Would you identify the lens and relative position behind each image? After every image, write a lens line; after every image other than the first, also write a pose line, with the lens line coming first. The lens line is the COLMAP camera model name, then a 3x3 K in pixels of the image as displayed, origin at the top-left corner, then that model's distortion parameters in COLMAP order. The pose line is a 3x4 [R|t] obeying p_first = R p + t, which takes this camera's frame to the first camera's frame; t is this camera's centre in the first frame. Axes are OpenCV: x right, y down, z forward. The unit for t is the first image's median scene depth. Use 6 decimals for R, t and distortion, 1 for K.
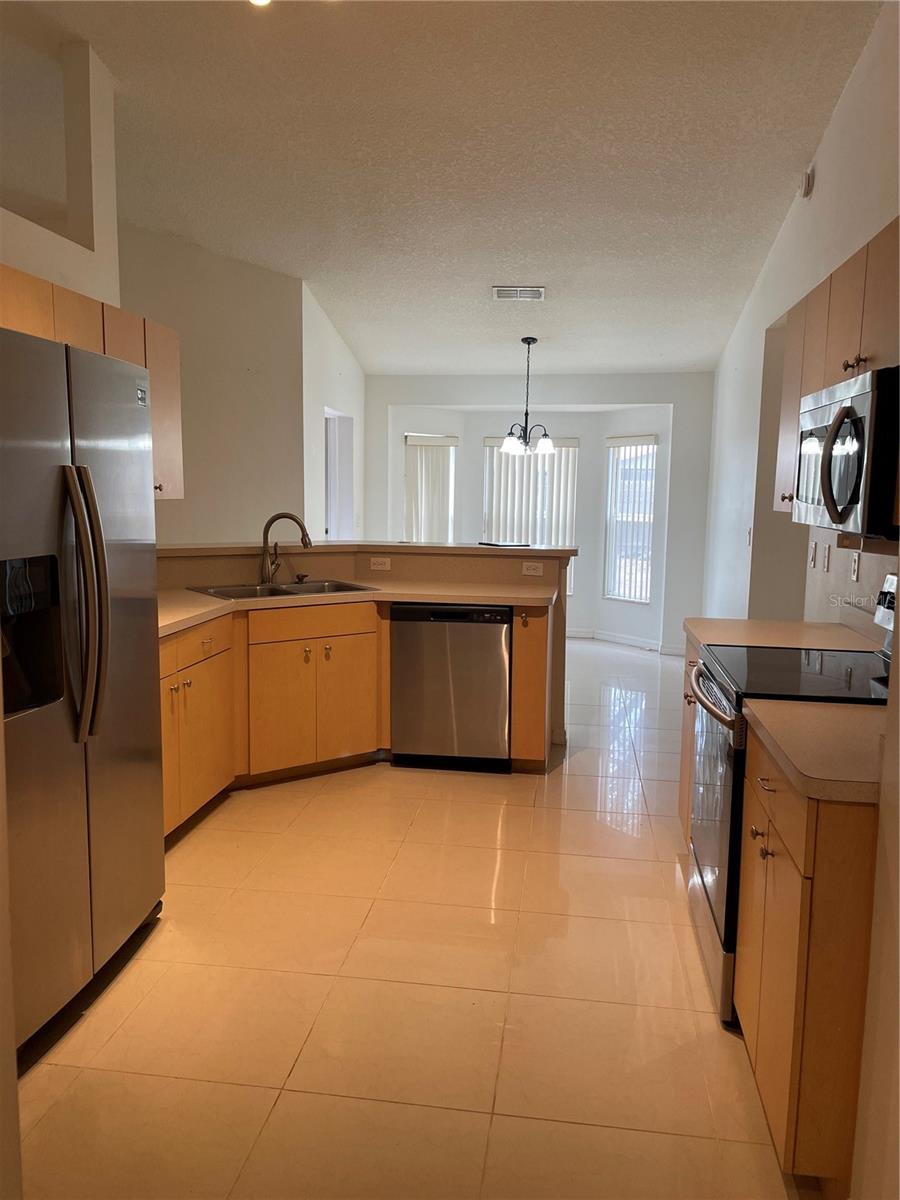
lens RADIAL K [[900.4, 0, 450.0], [0, 900.4, 600.0], [0, 0, 1]] dist [-0.002154, -0.003494]
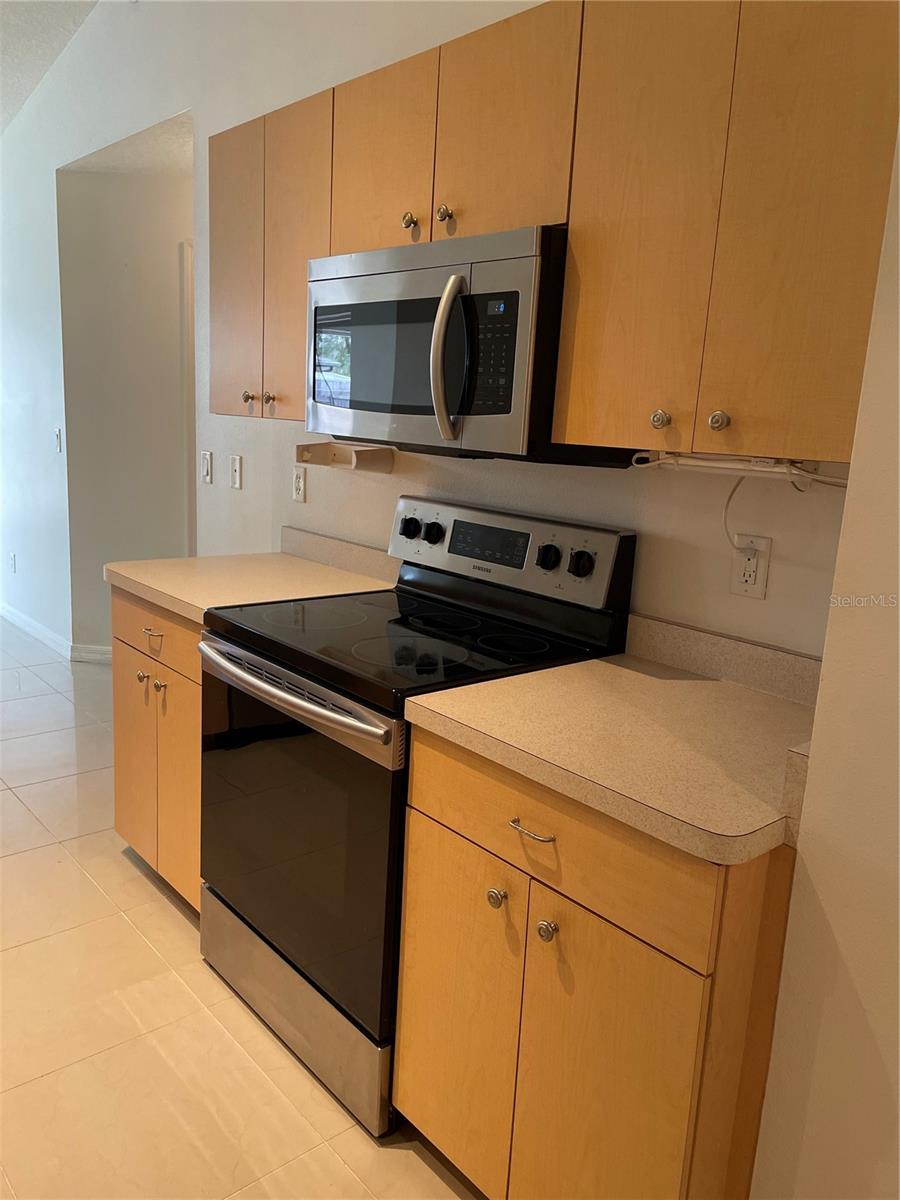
lens RADIAL K [[900.4, 0, 450.0], [0, 900.4, 600.0], [0, 0, 1]] dist [-0.002154, -0.003494]
pose [[0.644798, -0.133517, 0.752601, -0.100090], [0.046240, 0.989636, 0.135953, -0.037313], [-0.762953, -0.052862, 0.644289, 0.348775]]
